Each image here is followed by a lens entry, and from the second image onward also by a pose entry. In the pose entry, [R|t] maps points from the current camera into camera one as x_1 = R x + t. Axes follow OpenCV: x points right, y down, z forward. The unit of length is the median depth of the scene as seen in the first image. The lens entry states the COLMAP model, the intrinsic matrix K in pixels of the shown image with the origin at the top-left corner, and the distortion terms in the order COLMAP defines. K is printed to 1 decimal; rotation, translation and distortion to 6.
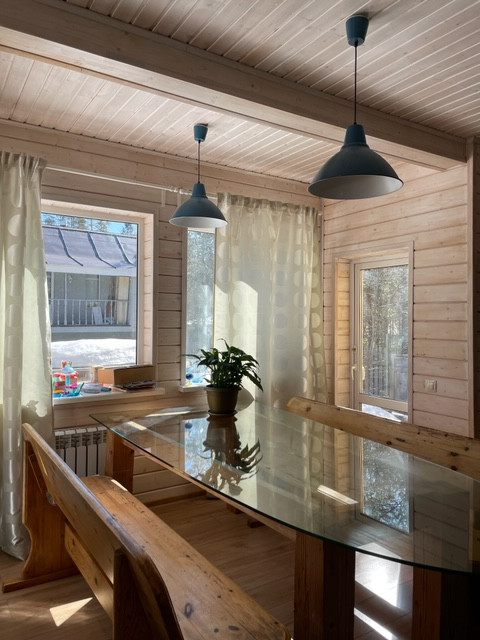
lens RADIAL K [[481.9, 0, 239.3], [0, 481.9, 318.3], [0, 0, 1]] dist [0.072927, -0.093369]
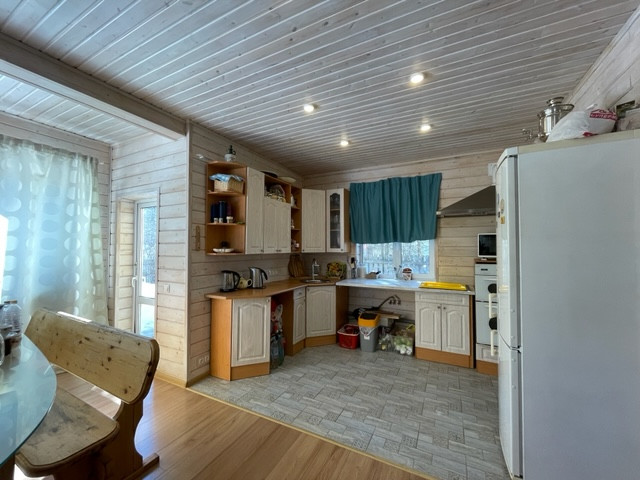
lens RADIAL K [[259.6, 0, 321.8], [0, 259.6, 241.1], [0, 0, 1]] dist [0.000589, 0.000028]
pose [[0.862472, 0.008380, 0.506035, 0.350525], [0.003265, 0.999750, -0.022121, 0.015550], [-0.506094, 0.020731, 0.862229, 0.096264]]
